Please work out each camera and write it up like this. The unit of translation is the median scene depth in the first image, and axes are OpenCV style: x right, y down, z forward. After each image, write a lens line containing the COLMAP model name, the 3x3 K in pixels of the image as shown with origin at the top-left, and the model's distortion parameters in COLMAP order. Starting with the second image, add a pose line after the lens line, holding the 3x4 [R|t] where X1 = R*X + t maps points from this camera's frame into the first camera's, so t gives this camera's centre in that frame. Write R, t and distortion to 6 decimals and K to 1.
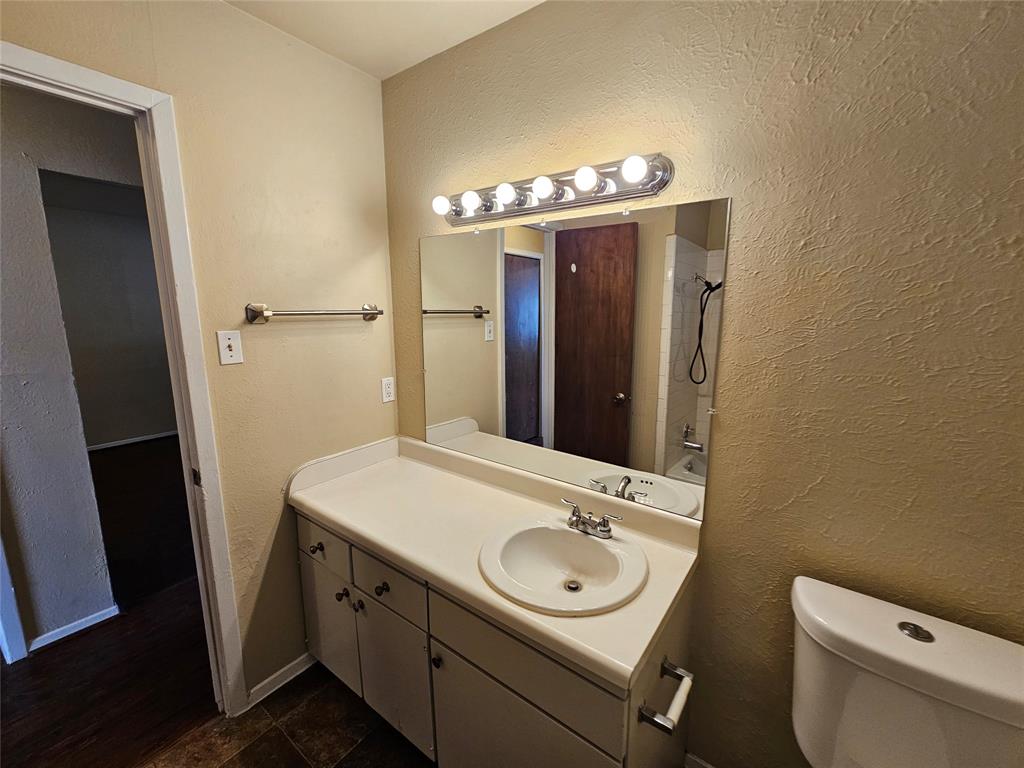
lens RADIAL K [[418.7, 0, 513.5], [0, 418.7, 381.1], [0, 0, 1]] dist [-0.001225, 0.000961]
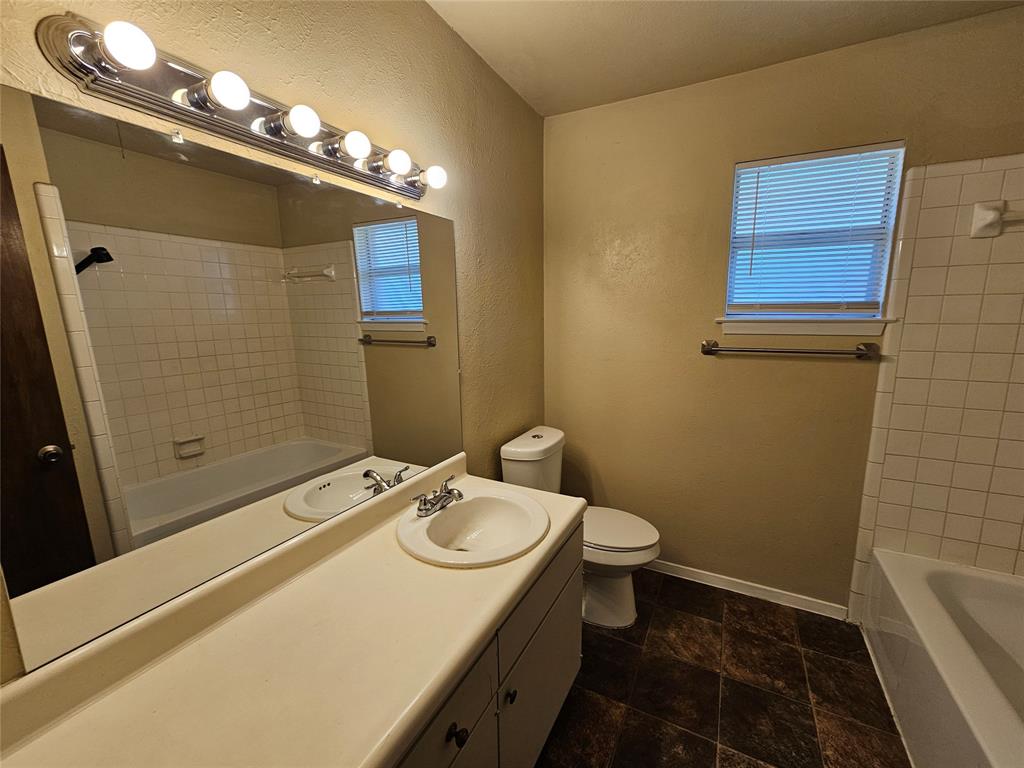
lens RADIAL K [[418.7, 0, 511.4], [0, 418.7, 385.9], [0, 0, 1]] dist [-0.001225, 0.000961]
pose [[-0.143064, -0.181134, 0.972997, -1.061956], [0.173929, 0.963209, 0.204885, -0.158069], [-0.974311, 0.198544, -0.106296, 1.119086]]
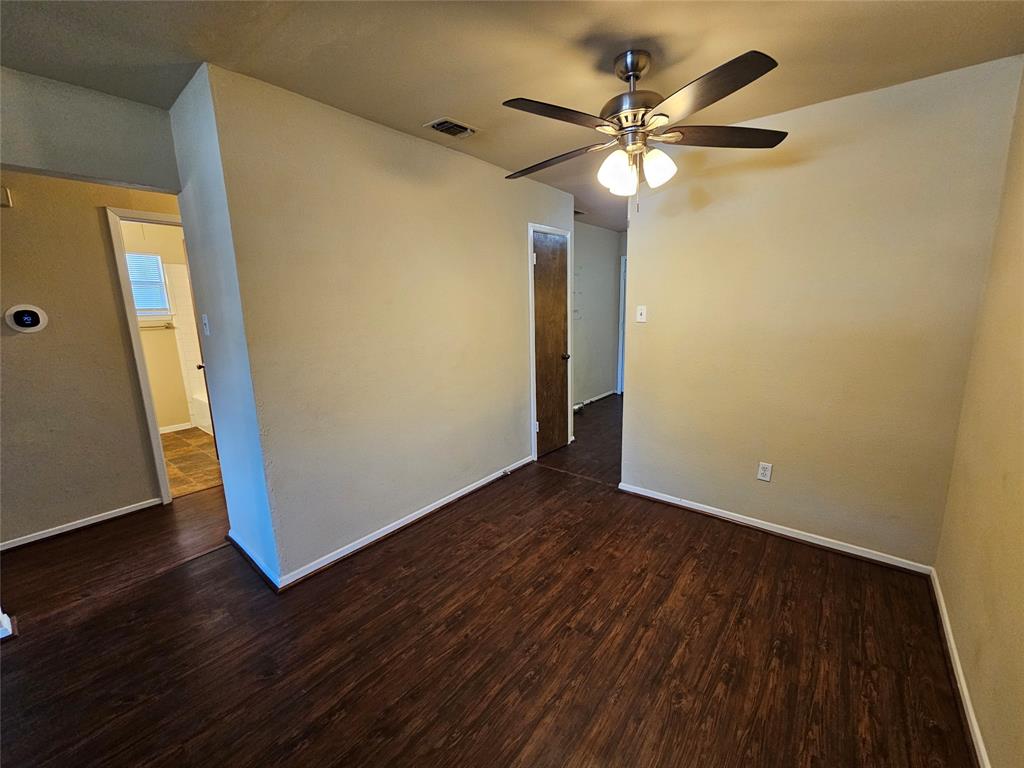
lens RADIAL K [[418.7, 0, 522.8], [0, 418.7, 380.7], [0, 0, 1]] dist [-0.001225, 0.000961]
pose [[-0.999685, 0.002471, 0.024982, -2.240298], [0.010957, 0.938294, 0.345665, -0.401547], [-0.022586, 0.345830, -0.938025, 2.430766]]
